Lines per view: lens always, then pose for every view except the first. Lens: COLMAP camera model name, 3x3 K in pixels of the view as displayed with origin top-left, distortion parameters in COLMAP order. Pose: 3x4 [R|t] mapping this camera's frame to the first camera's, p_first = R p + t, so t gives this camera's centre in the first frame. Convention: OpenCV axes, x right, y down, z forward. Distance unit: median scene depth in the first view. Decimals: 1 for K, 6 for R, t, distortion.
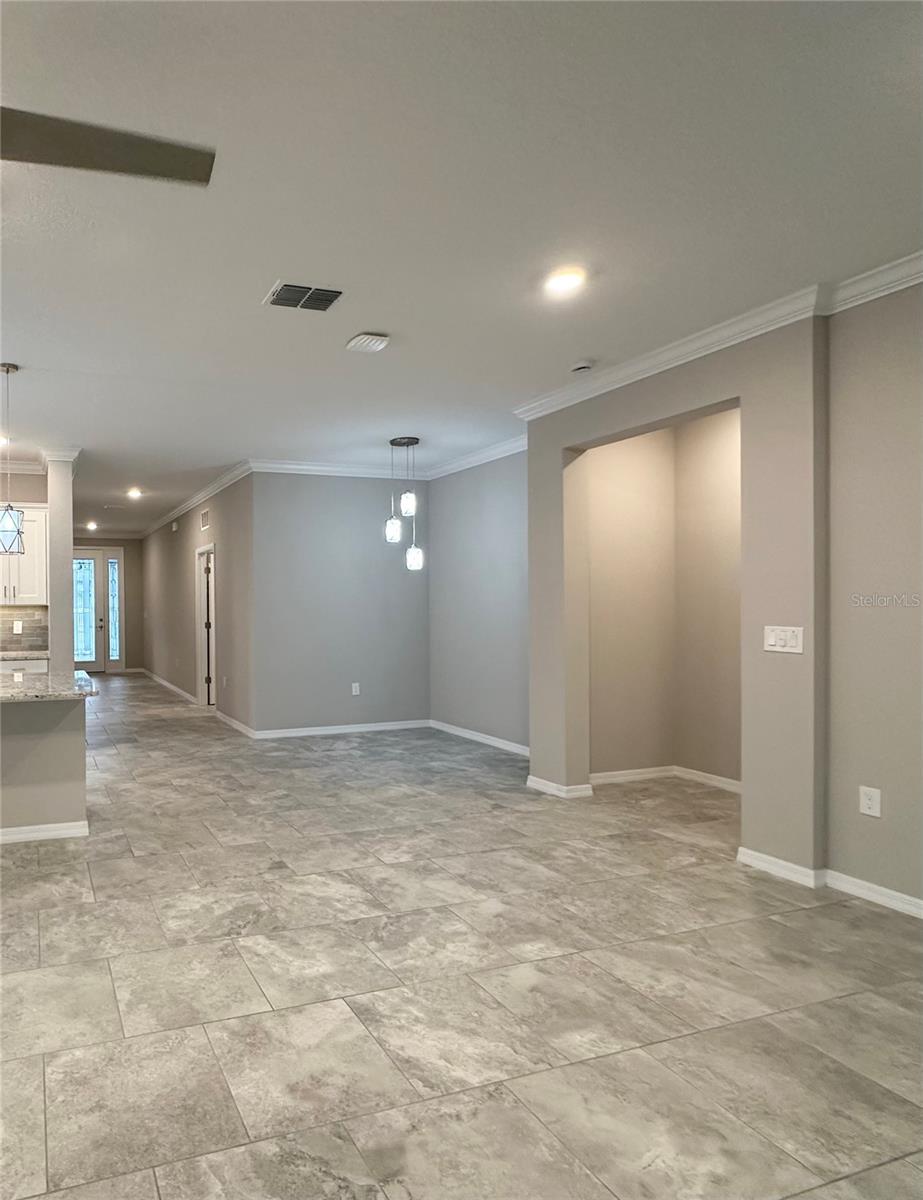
lens RADIAL K [[590.2, 0, 461.4], [0, 590.2, 605.0], [0, 0, 1]] dist [-0.003481, -0.000553]
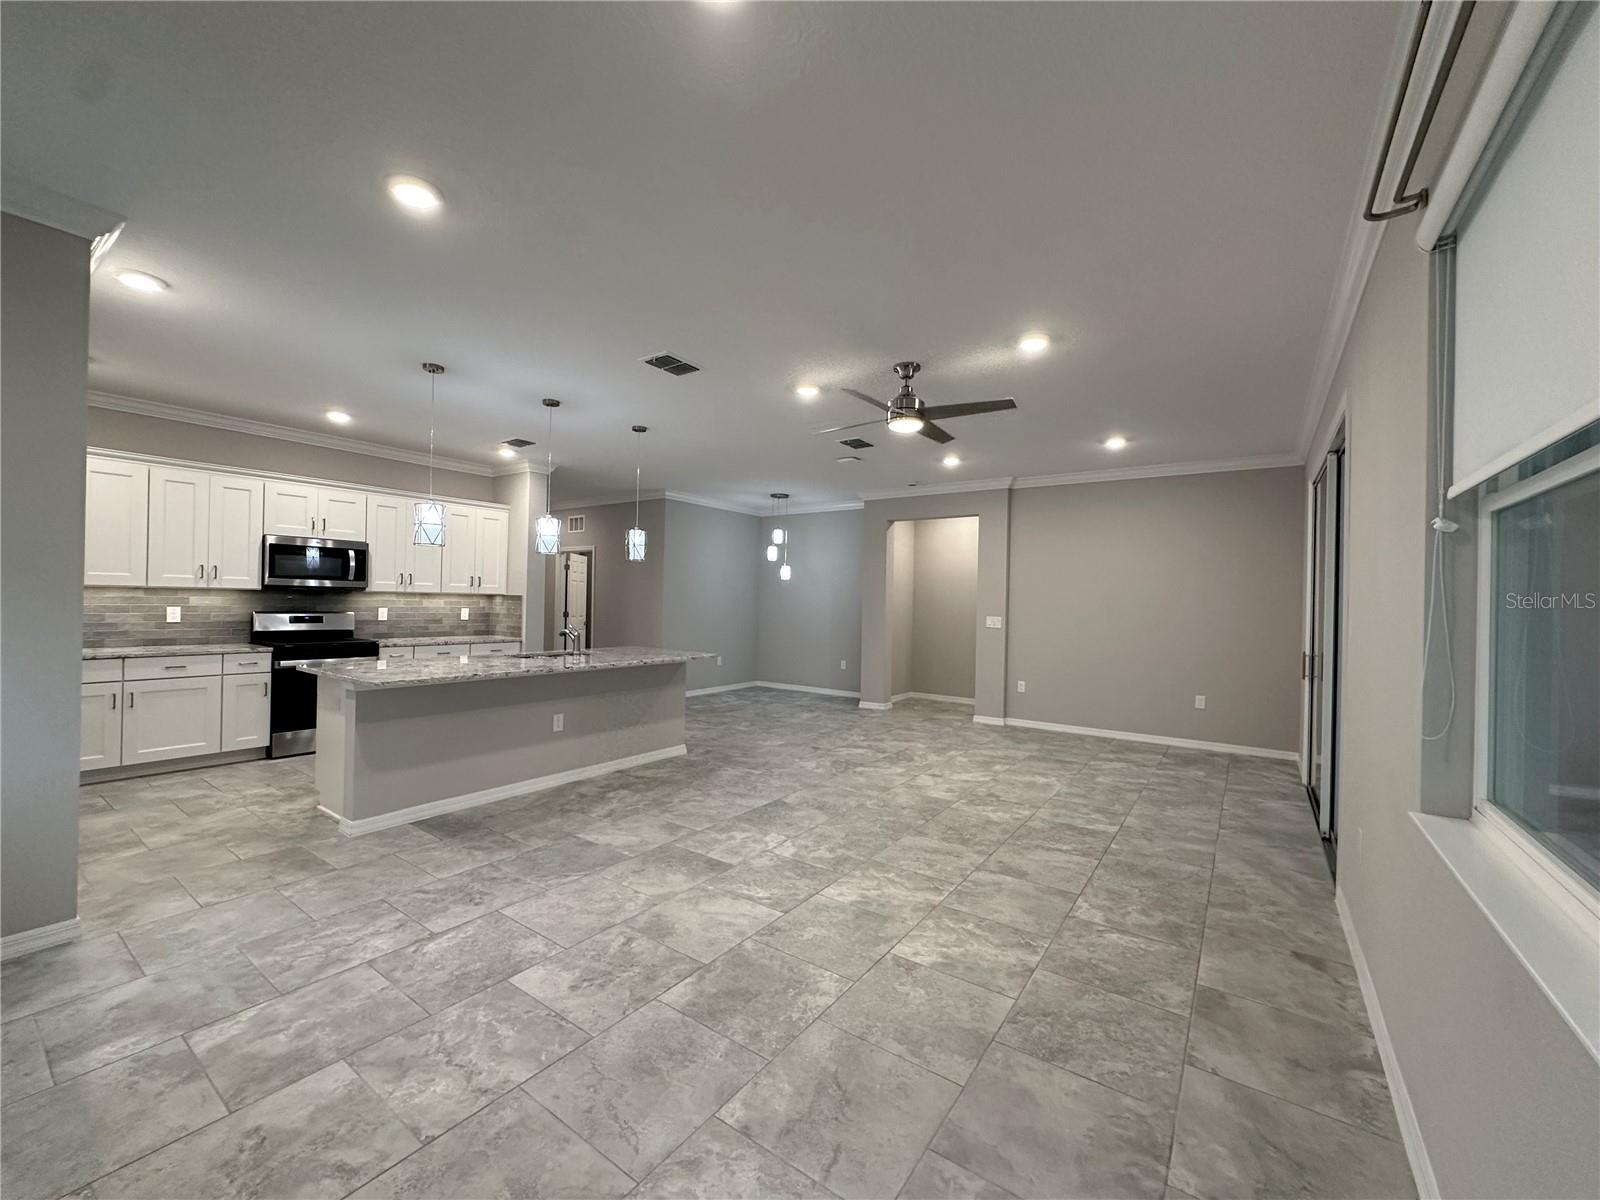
lens RADIAL K [[641.3, 0, 798.6], [0, 641.3, 600.9], [0, 0, 1]] dist [-0.002770, 0.000011]
pose [[0.783763, 0.024092, 0.620592, -1.588031], [-0.024840, 0.999664, -0.007437, 0.011415], [-0.620563, -0.009586, 0.784098, -0.494059]]
